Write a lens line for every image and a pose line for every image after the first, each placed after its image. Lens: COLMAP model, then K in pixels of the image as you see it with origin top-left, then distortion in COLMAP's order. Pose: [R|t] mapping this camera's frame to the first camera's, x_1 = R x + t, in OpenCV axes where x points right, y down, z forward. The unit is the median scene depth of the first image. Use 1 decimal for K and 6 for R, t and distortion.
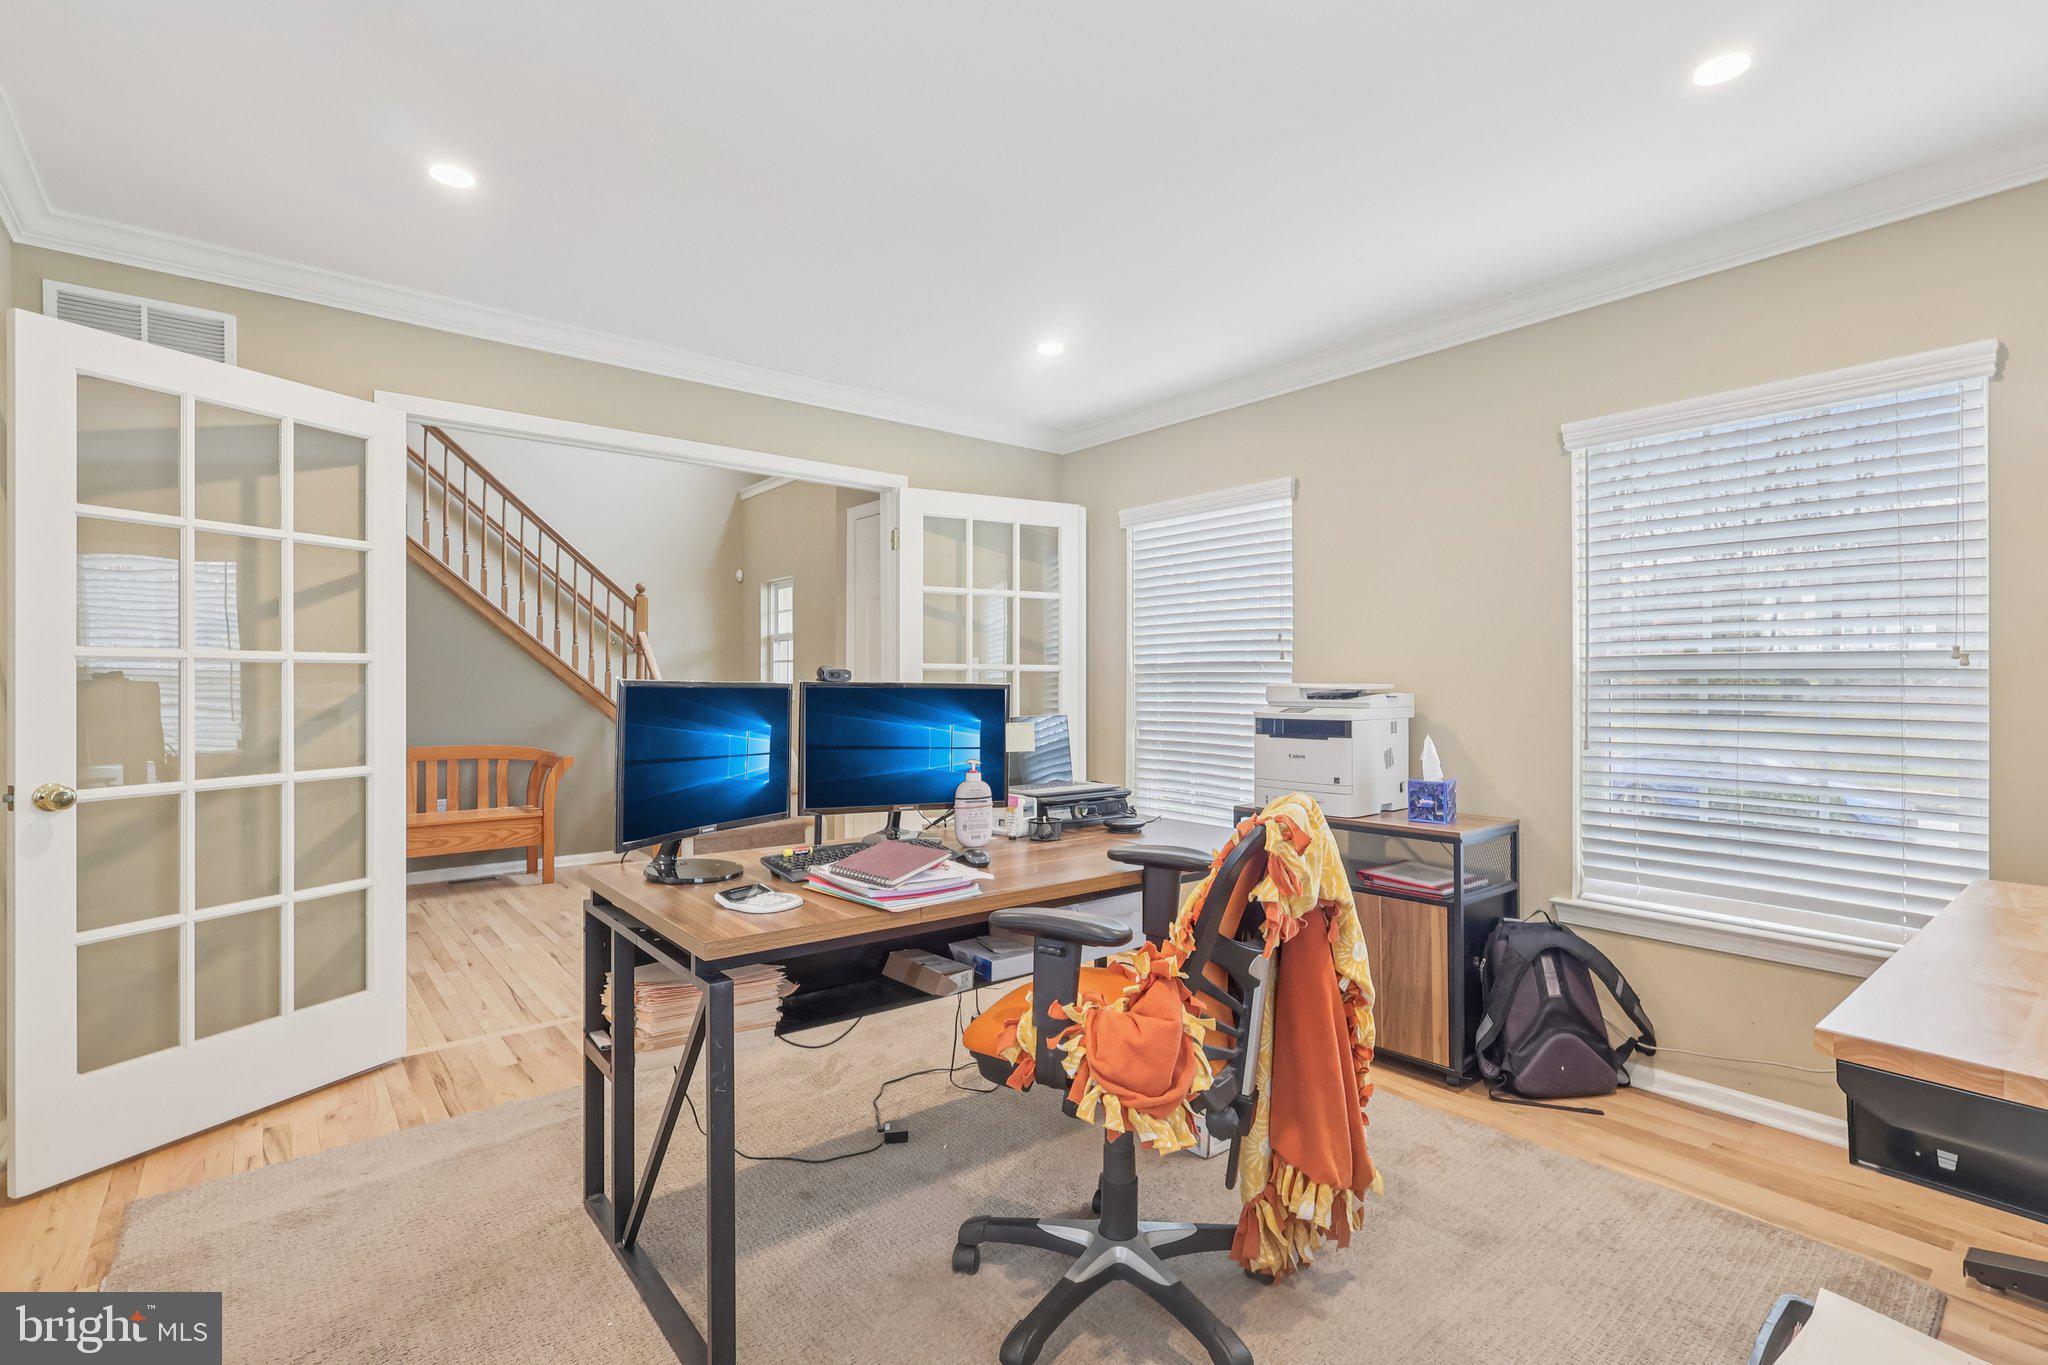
lens RADIAL K [[926.1, 0, 1024.0], [0, 926.1, 682.5], [0, 0, 1]] dist [-0.022082, 0.000132]
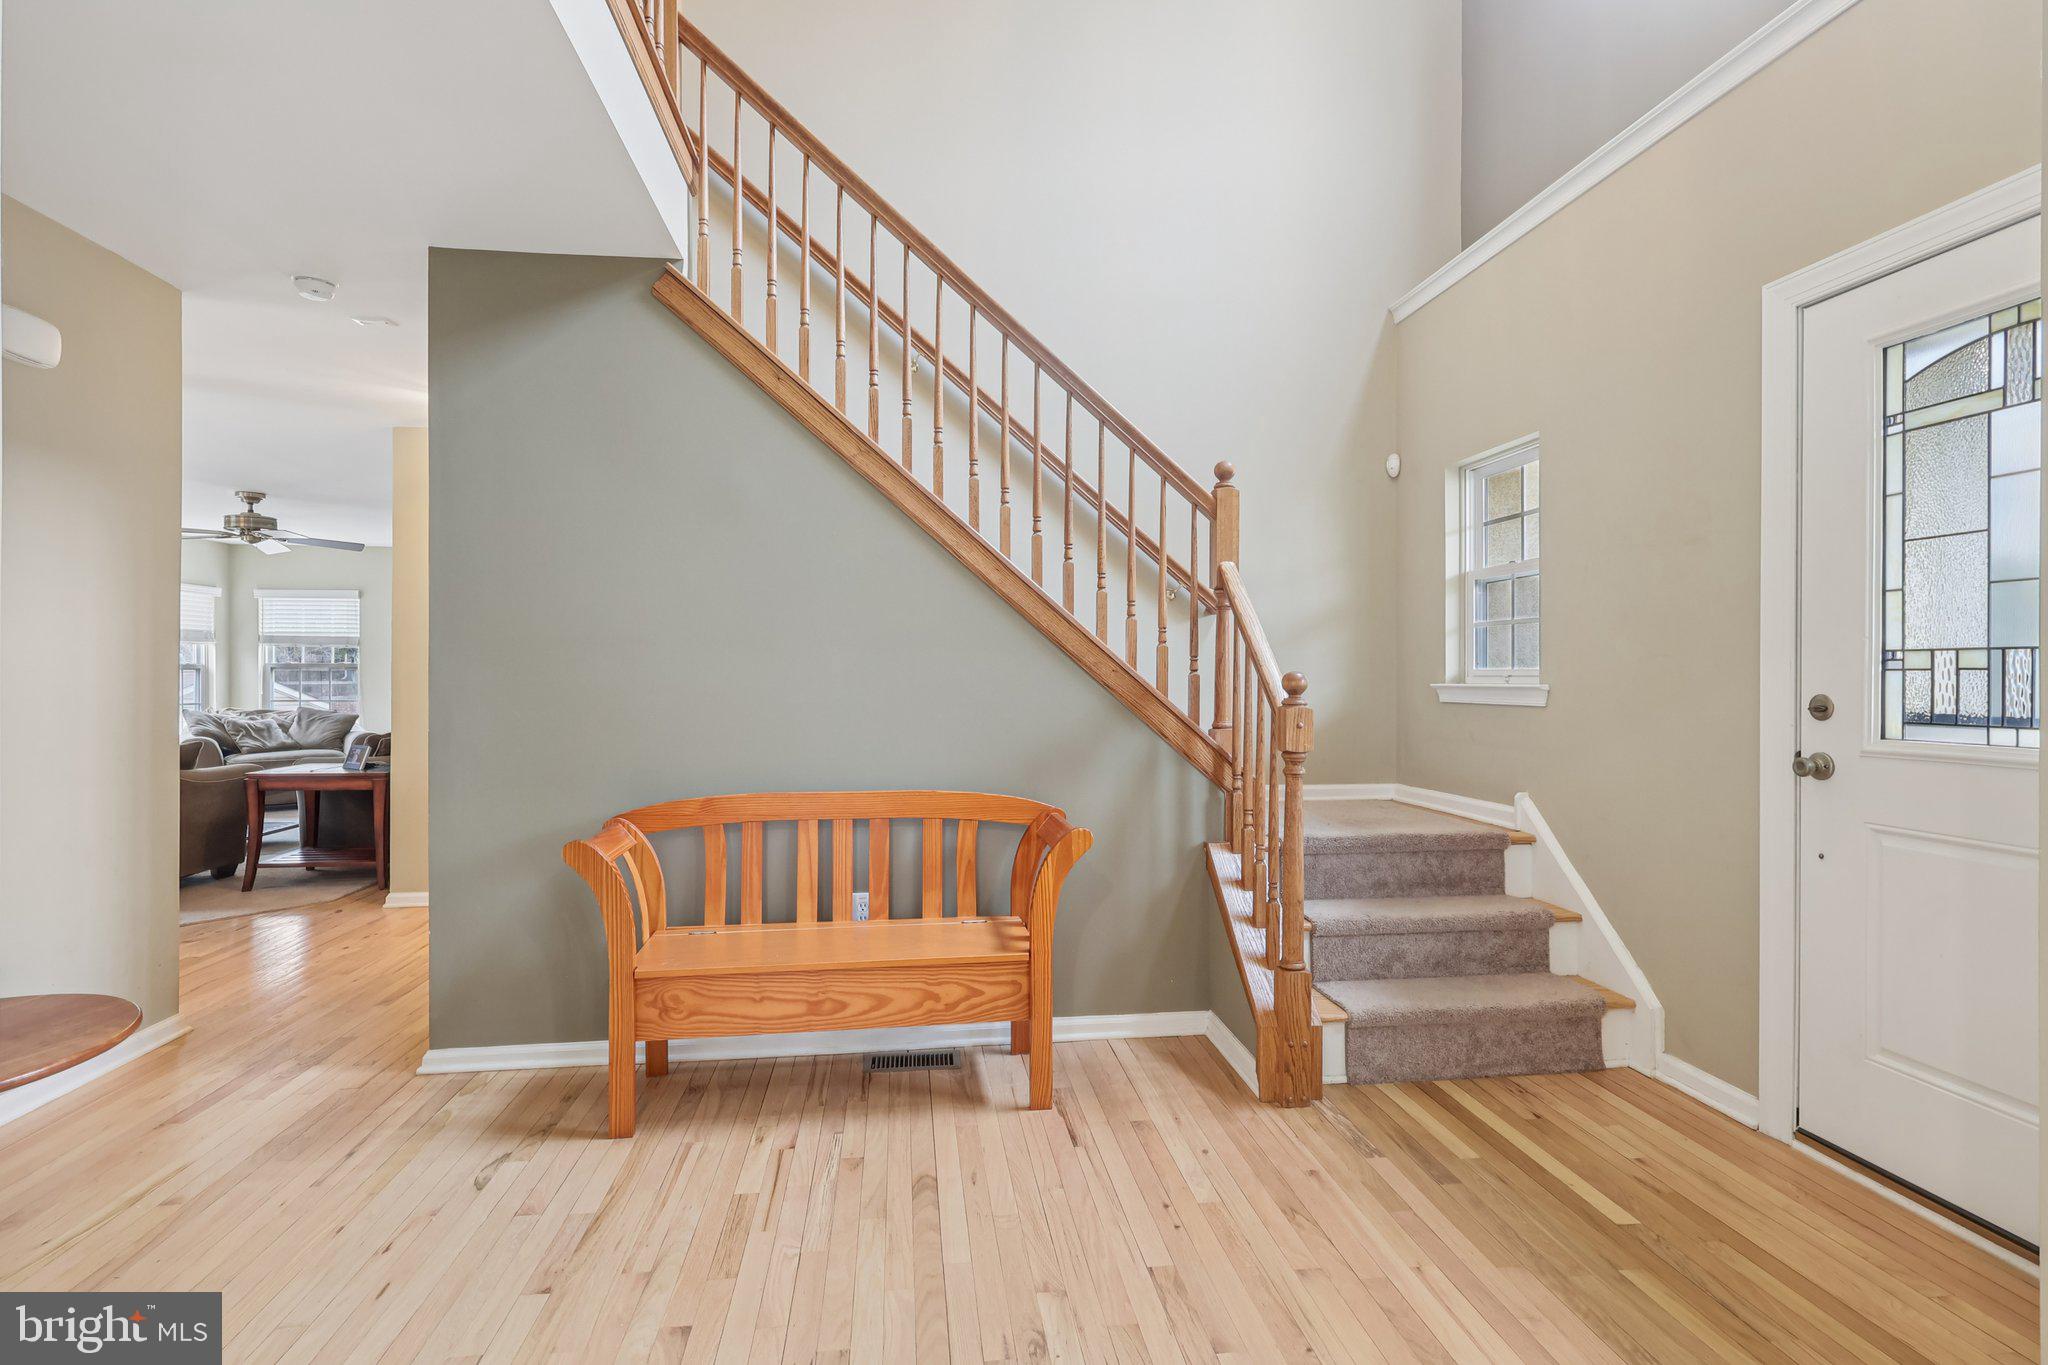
lens RADIAL K [[977.2, 0, 1024.0], [0, 977.2, 682.5], [0, 0, 1]] dist [0.025449, 0.000060]
pose [[0.847306, 0.000751, -0.531105, -0.246758], [0.001614, 0.999991, 0.003989, 0.006861], [0.531103, -0.004237, 0.847297, 0.540906]]
